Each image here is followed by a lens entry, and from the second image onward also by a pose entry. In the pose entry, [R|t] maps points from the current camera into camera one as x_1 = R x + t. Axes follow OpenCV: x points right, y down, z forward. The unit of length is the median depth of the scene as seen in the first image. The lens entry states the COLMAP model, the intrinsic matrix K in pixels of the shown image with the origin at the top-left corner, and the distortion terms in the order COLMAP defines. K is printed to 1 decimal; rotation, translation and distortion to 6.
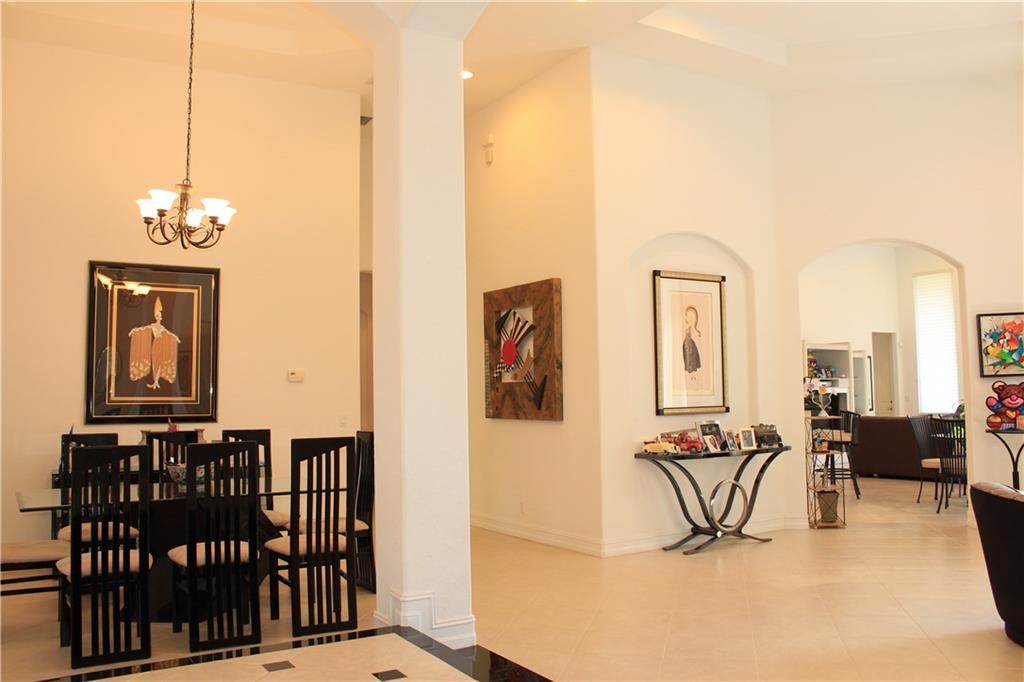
lens RADIAL K [[858.6, 0, 515.1], [0, 858.6, 333.8], [0, 0, 1]] dist [-0.172324, 0.172430]
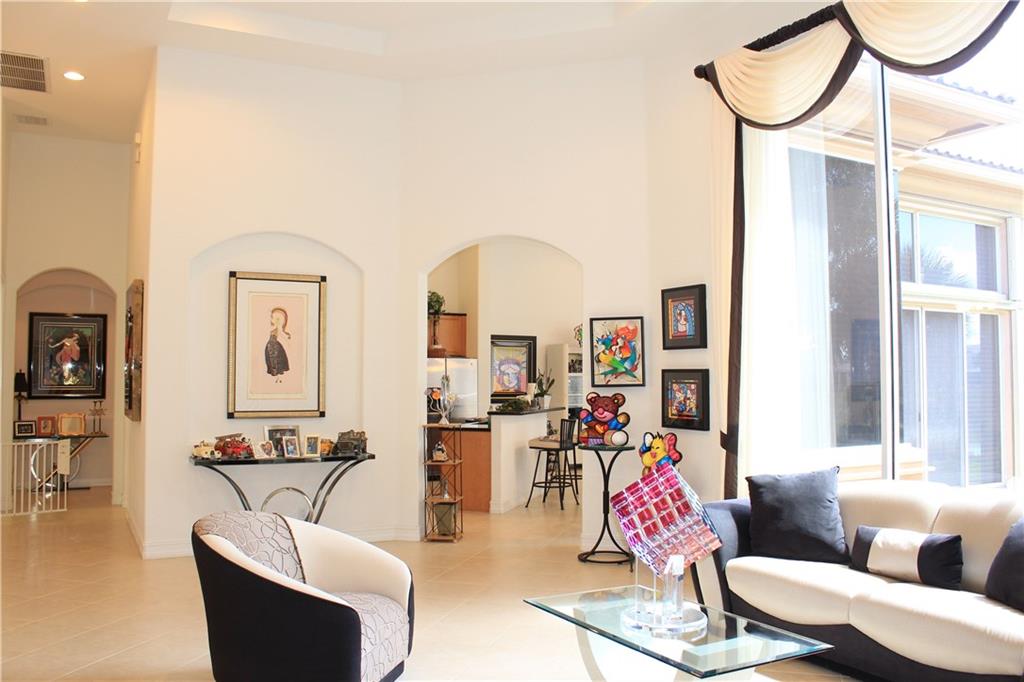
lens RADIAL K [[858.6, 0, 515.1], [0, 858.6, 333.8], [0, 0, 1]] dist [-0.172324, 0.172430]
pose [[0.998039, 0.011302, -0.061566, 0.539209], [-0.010306, 0.999811, 0.016471, -0.021257], [0.061741, -0.015804, 0.997967, 0.047944]]
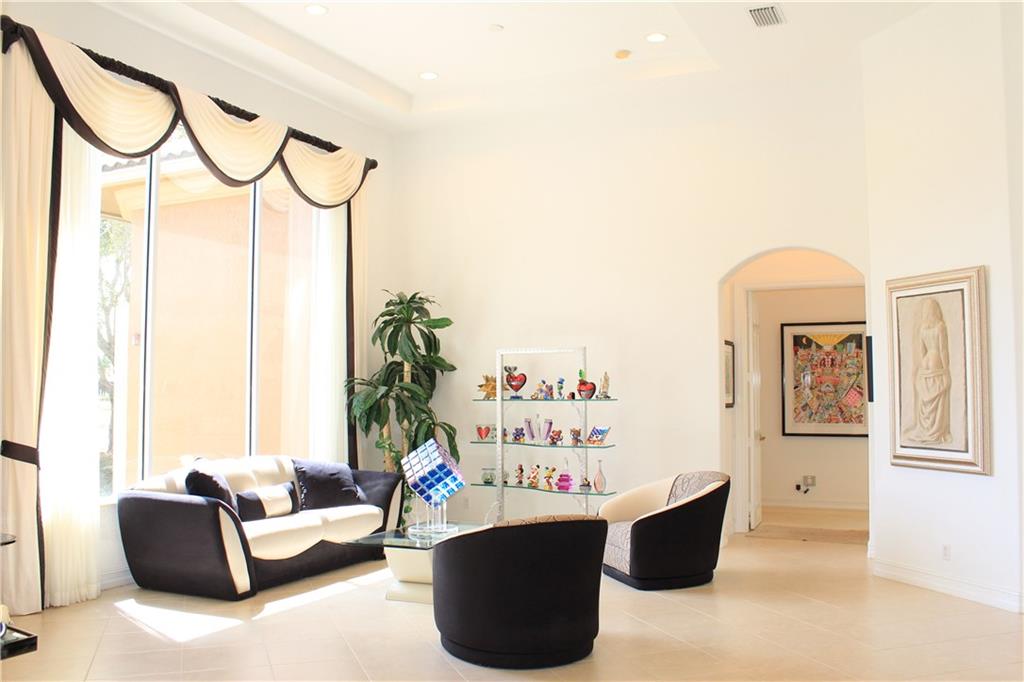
lens RADIAL K [[867.0, 0, 512.0], [0, 867.0, 341.0], [0, 0, 1]] dist [-0.127545, -0.002515]
pose [[-0.504517, 0.066923, 0.860804, -0.138524], [-0.048307, 0.993242, -0.105532, 0.048981], [-0.862049, -0.094825, -0.497875, 0.860674]]
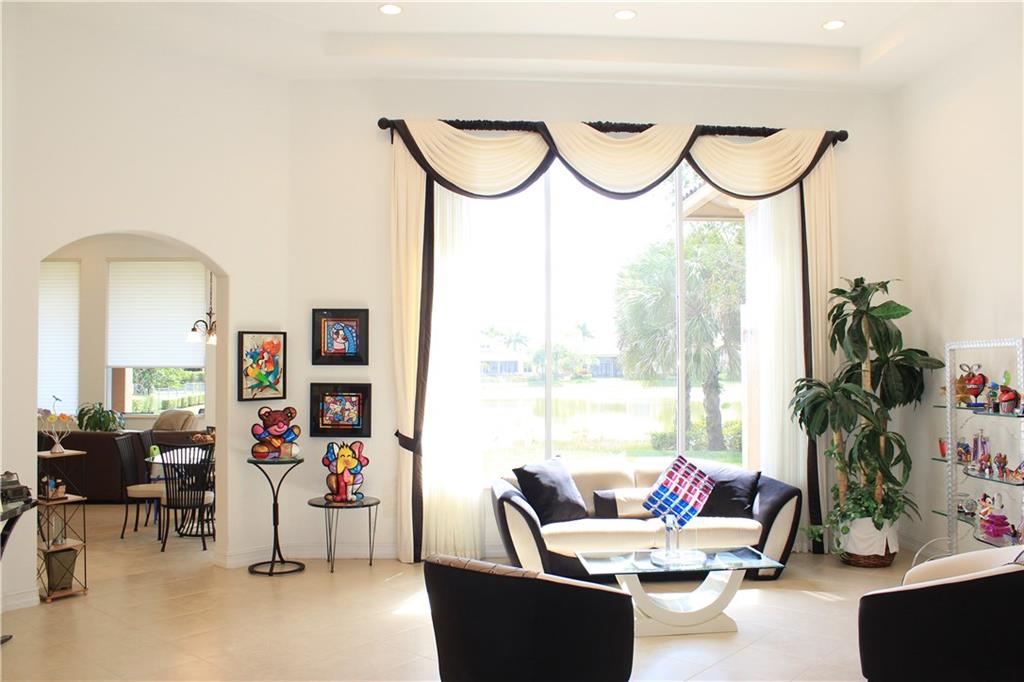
lens RADIAL K [[858.6, 0, 515.1], [0, 858.6, 333.8], [0, 0, 1]] dist [-0.172324, 0.172430]
pose [[0.472711, 0.048176, 0.879900, -0.109266], [-0.065071, 0.997687, -0.019667, -0.022263], [-0.878812, -0.047960, 0.474752, 0.302907]]
